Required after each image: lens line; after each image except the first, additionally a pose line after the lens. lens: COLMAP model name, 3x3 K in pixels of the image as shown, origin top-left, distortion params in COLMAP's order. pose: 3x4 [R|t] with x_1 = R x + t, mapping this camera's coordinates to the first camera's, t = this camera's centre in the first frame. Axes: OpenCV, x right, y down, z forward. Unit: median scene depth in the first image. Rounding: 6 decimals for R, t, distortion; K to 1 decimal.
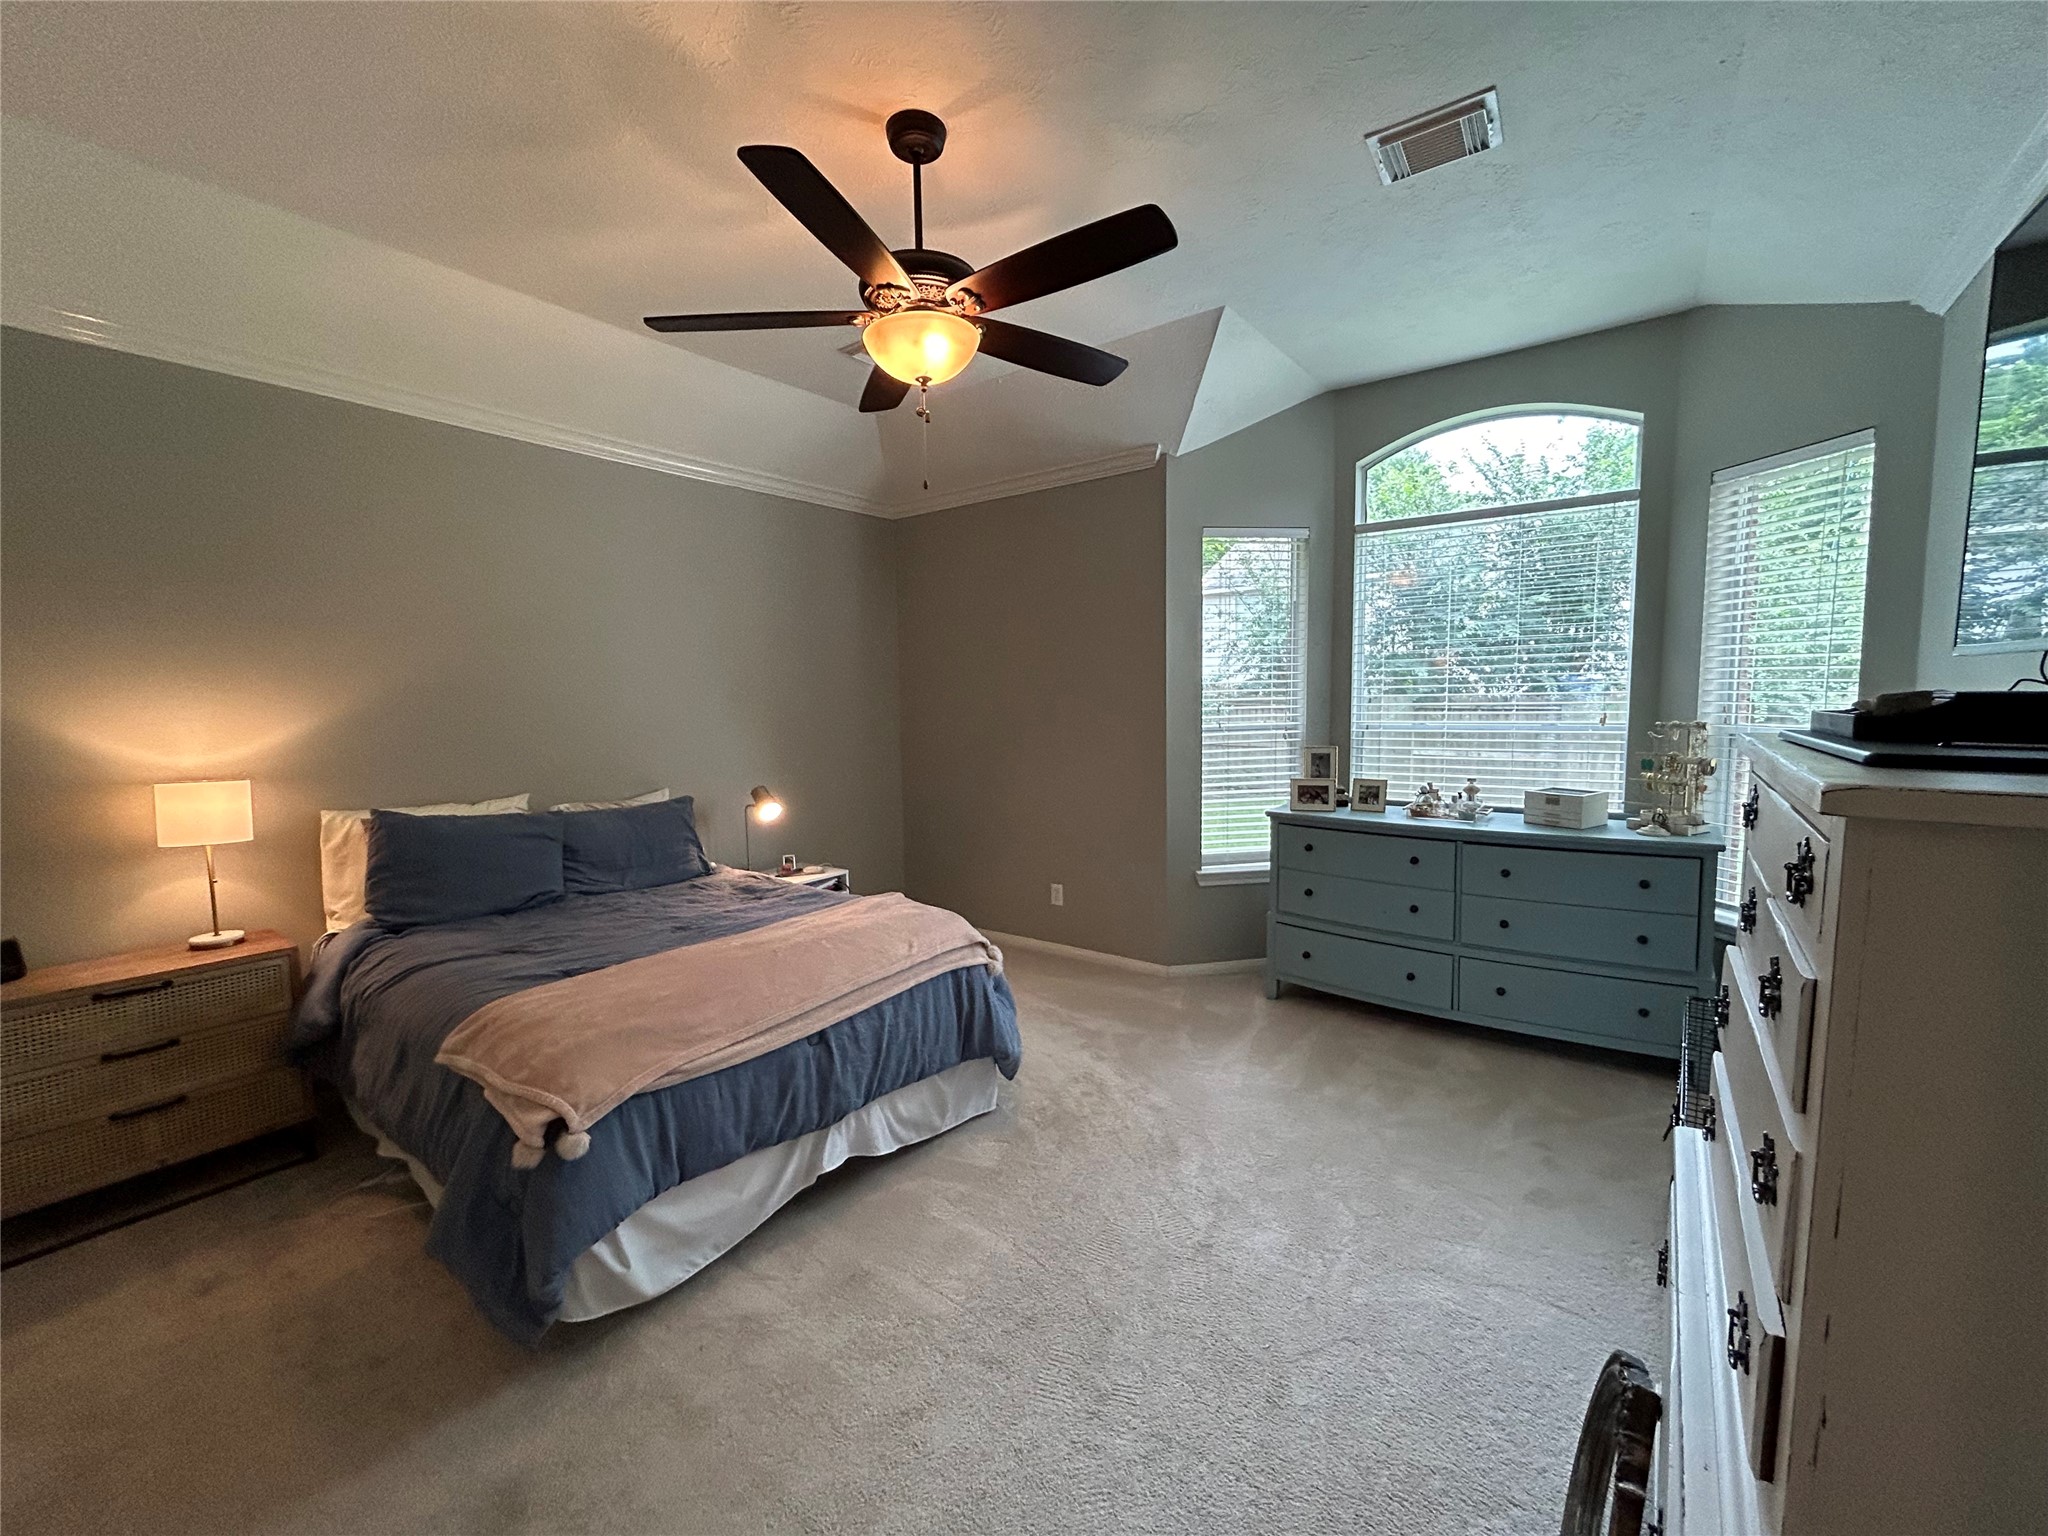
lens RADIAL K [[826.8, 0, 1026.1], [0, 826.8, 766.2], [0, 0, 1]] dist [-0.000442, 0.001251]
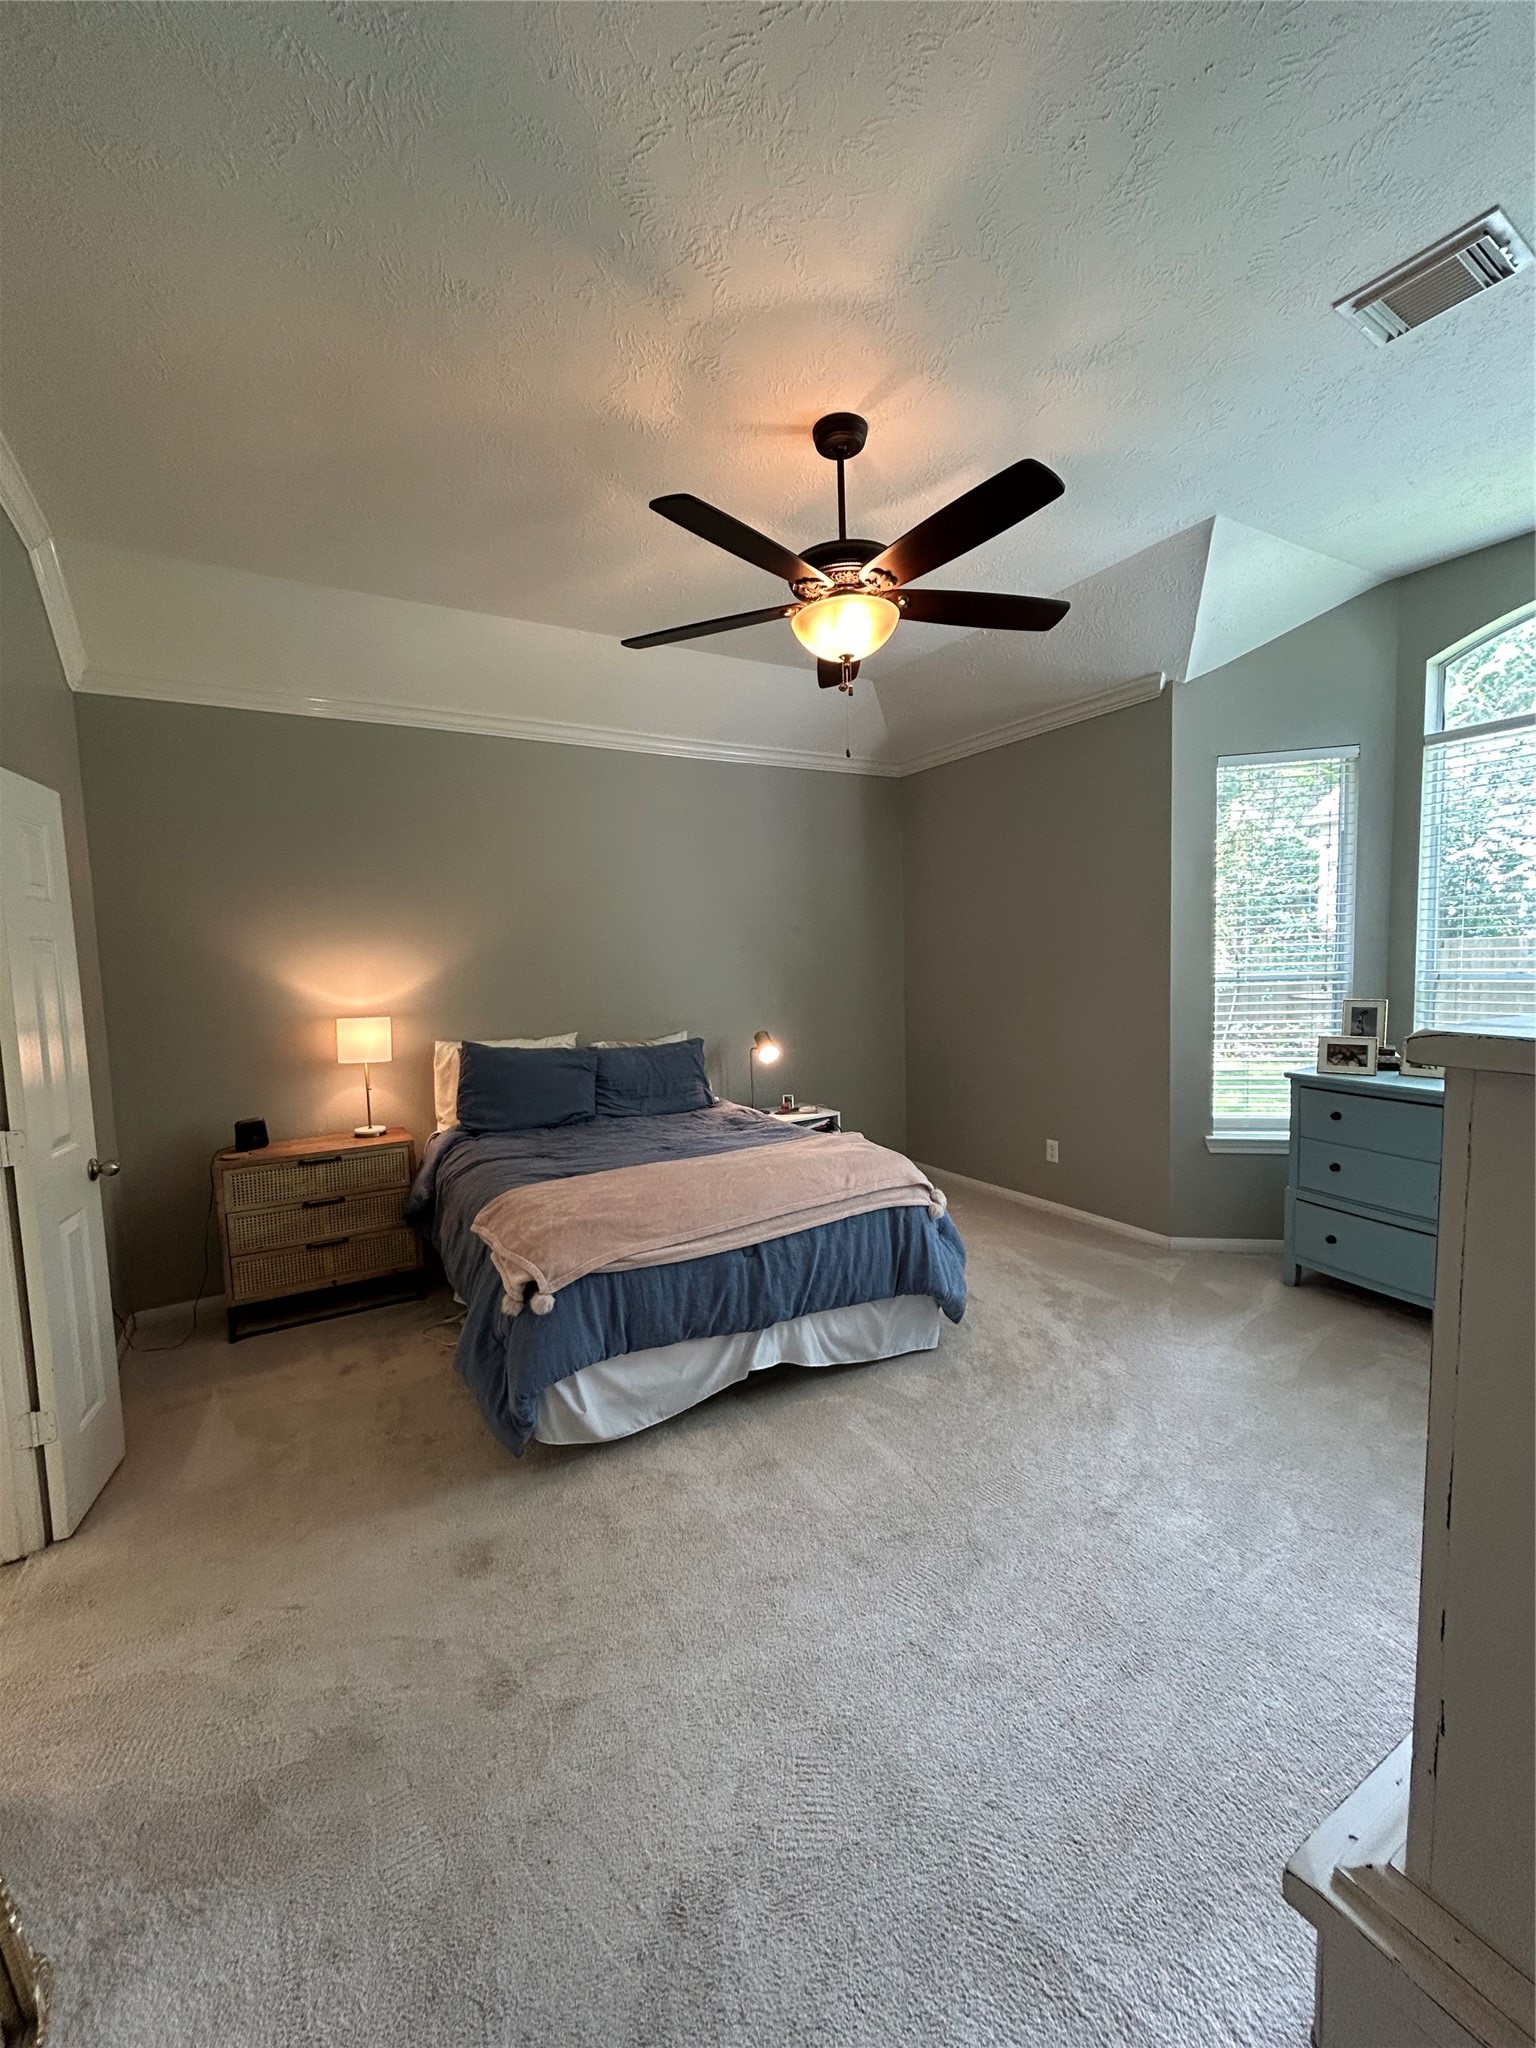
lens RADIAL K [[826.8, 0, 774.3], [0, 826.8, 1020.4], [0, 0, 1]] dist [-0.000442, 0.001251]
pose [[0.926754, 0.017409, -0.375266, 0.181195], [-0.016218, 0.999848, 0.006332, 0.003911], [0.375320, 0.000218, 0.926895, -0.037657]]
